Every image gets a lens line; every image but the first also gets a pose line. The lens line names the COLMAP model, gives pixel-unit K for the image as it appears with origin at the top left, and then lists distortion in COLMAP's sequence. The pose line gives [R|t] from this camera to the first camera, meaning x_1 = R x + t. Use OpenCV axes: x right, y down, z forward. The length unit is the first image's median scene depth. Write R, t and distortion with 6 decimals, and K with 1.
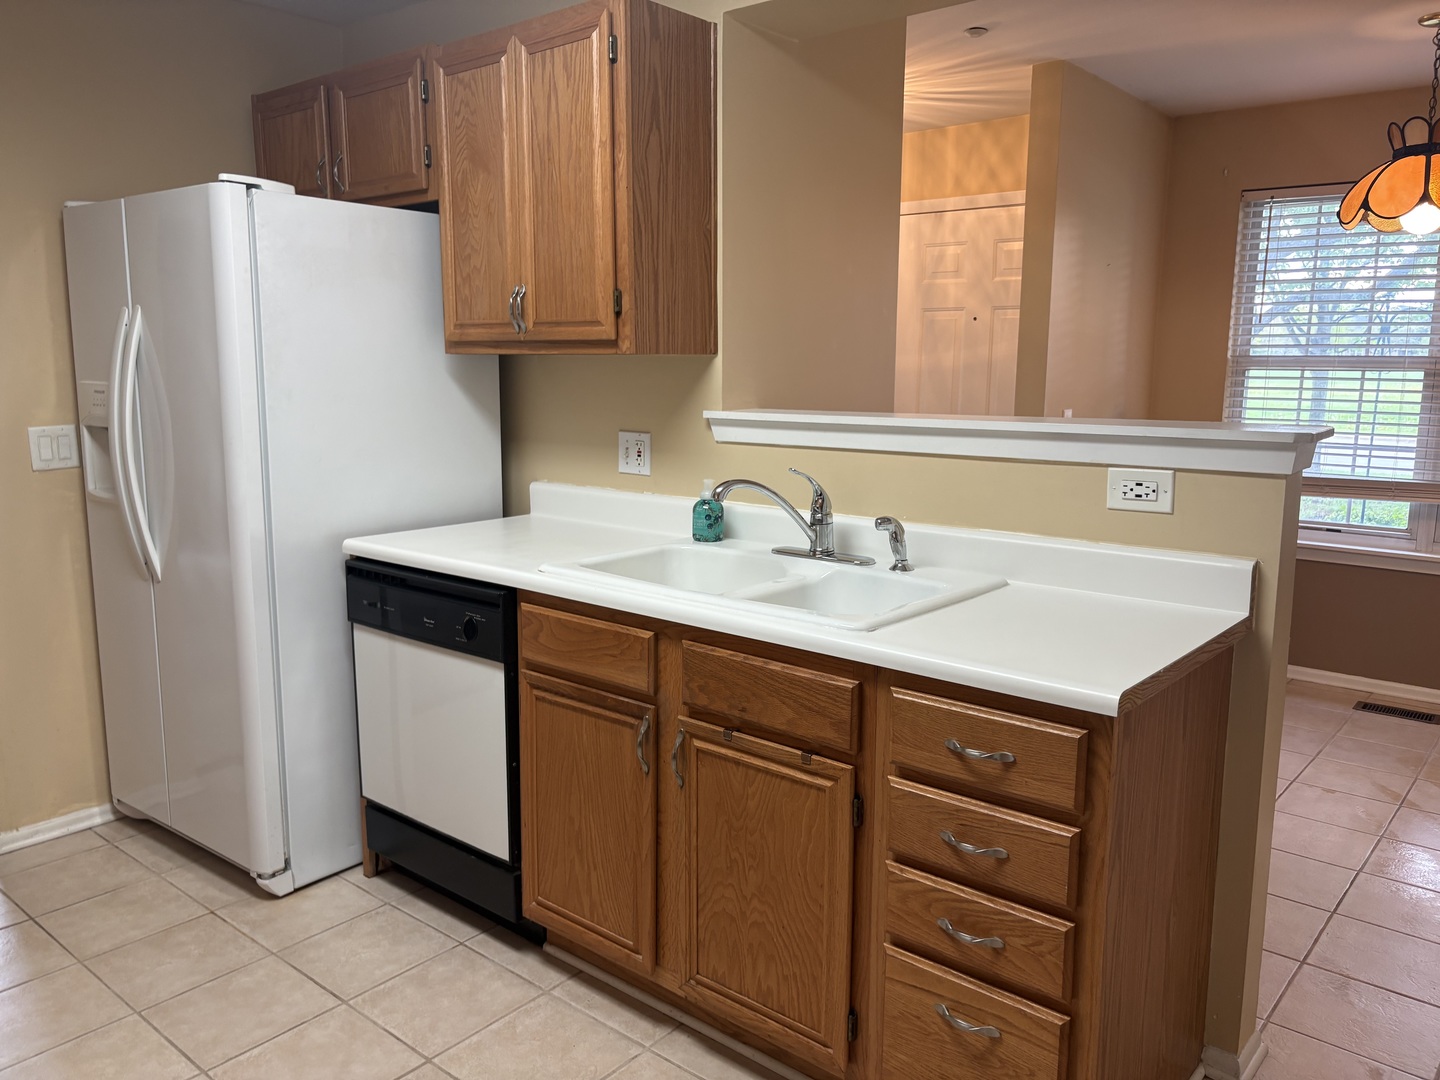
lens RADIAL K [[1101.1, 0, 714.2], [0, 1101.1, 535.5], [0, 0, 1]] dist [0.013691, -0.021954]
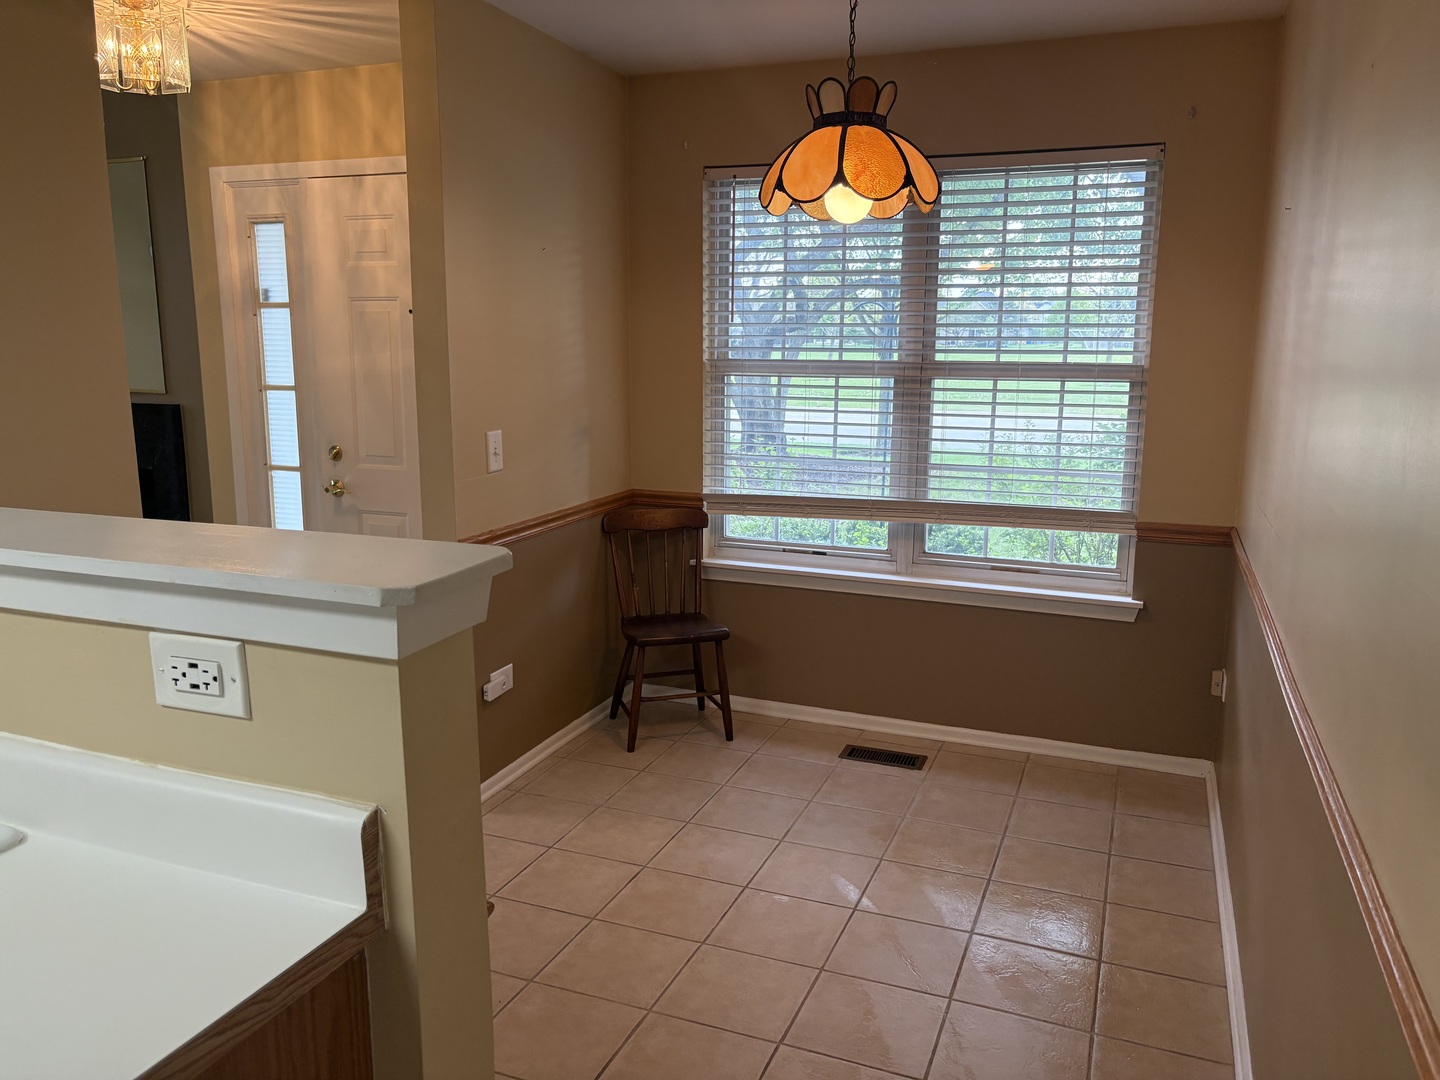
lens RADIAL K [[1101.1, 0, 723.8], [0, 1101.1, 548.1], [0, 0, 1]] dist [0.013691, -0.021954]
pose [[0.943831, -0.059446, 0.325038, 0.202912], [0.049724, 0.998034, 0.038142, -0.049260], [-0.326667, -0.019837, 0.944931, 0.180940]]
